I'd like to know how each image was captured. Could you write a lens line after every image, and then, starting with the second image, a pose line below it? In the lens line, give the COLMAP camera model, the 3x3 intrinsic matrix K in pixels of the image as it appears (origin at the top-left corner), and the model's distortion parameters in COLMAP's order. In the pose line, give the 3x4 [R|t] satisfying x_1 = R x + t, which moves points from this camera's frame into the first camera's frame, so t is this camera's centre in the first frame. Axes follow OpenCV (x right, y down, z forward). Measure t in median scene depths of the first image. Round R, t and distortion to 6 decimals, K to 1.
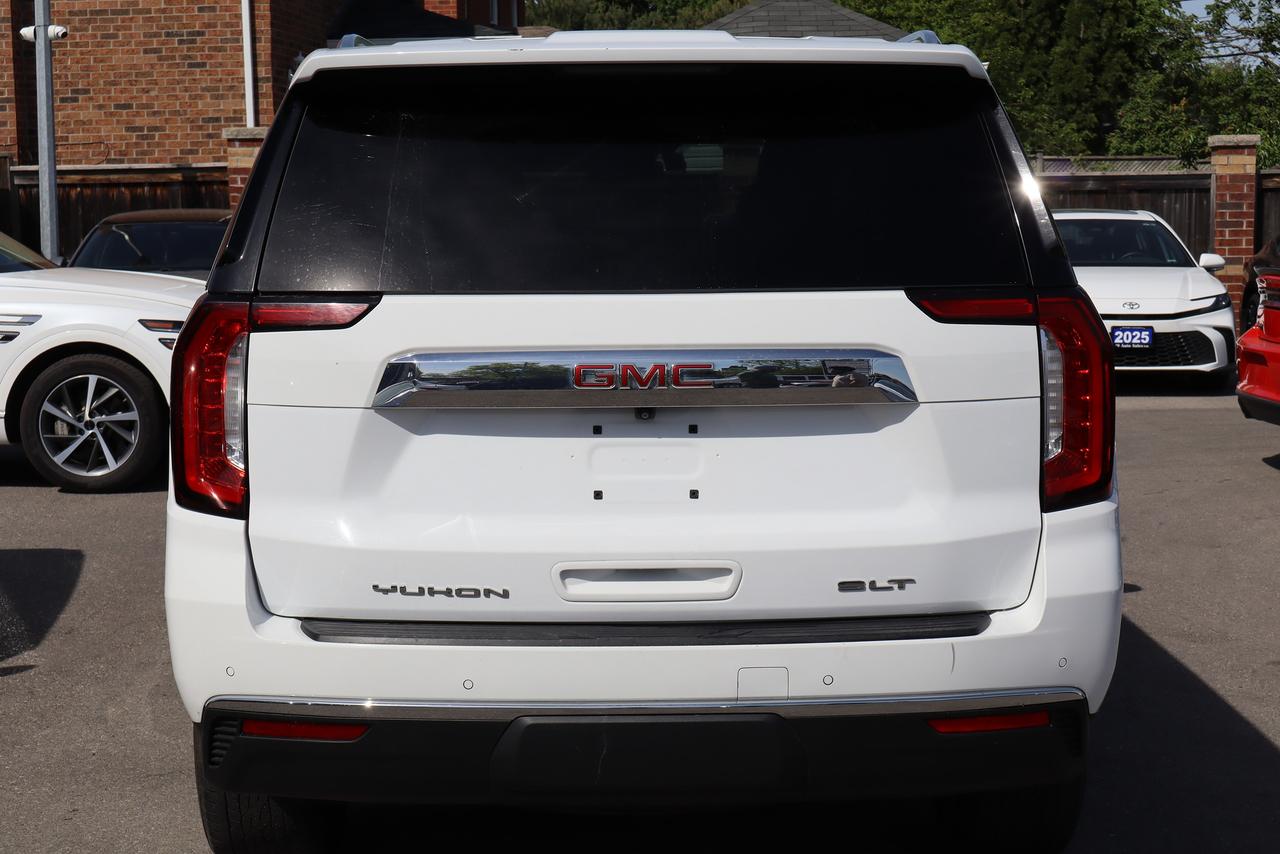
lens RADIAL K [[2258.9, 0, 634.7], [0, 2258.9, 430.2], [0, 0, 1]] dist [0.052201, 0.000000]
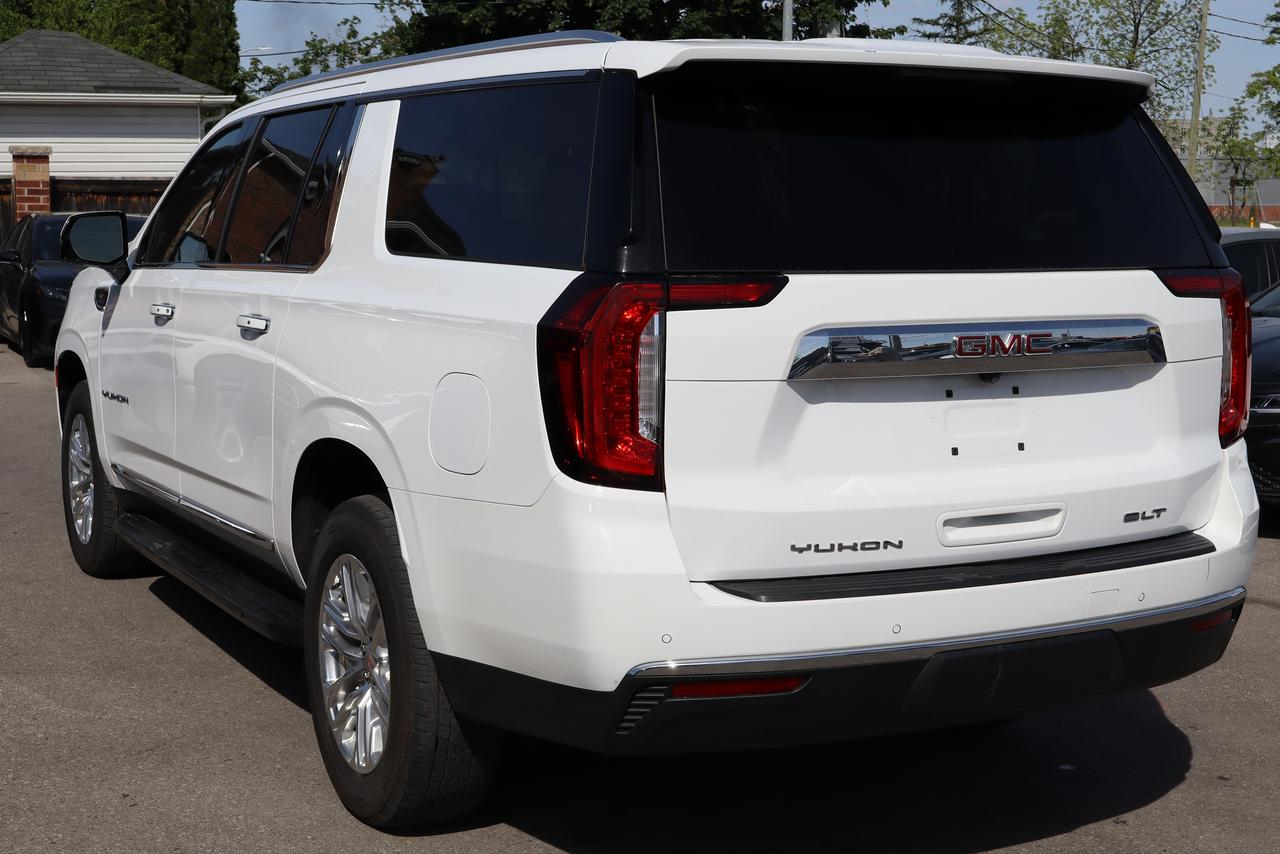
lens RADIAL K [[1887.0, 0, 644.2], [0, 1887.0, 429.9], [0, 0, 1]] dist [-0.060316, 0.000000]
pose [[0.878240, -0.041677, 0.476400, -0.593469], [0.037604, 0.999129, 0.018084, -0.004811], [-0.476738, 0.002032, 0.879043, 0.244569]]
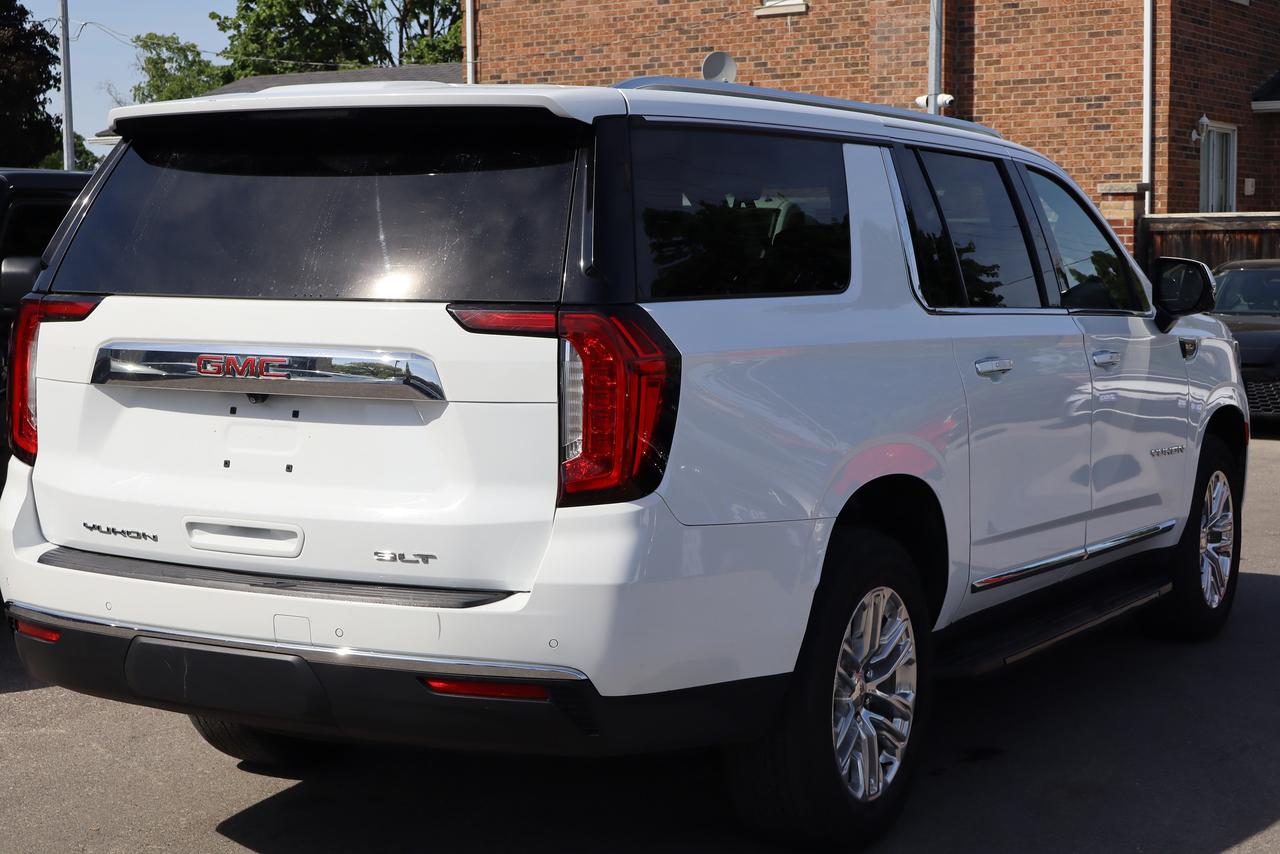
lens RADIAL K [[2060.1, 0, 642.7], [0, 2060.1, 420.1], [0, 0, 1]] dist [-0.000764, 0.000000]
pose [[0.874026, 0.056023, -0.482639, 0.704900], [-0.065789, 0.997828, -0.003315, -0.005723], [0.481405, 0.034650, 0.875813, 0.135089]]
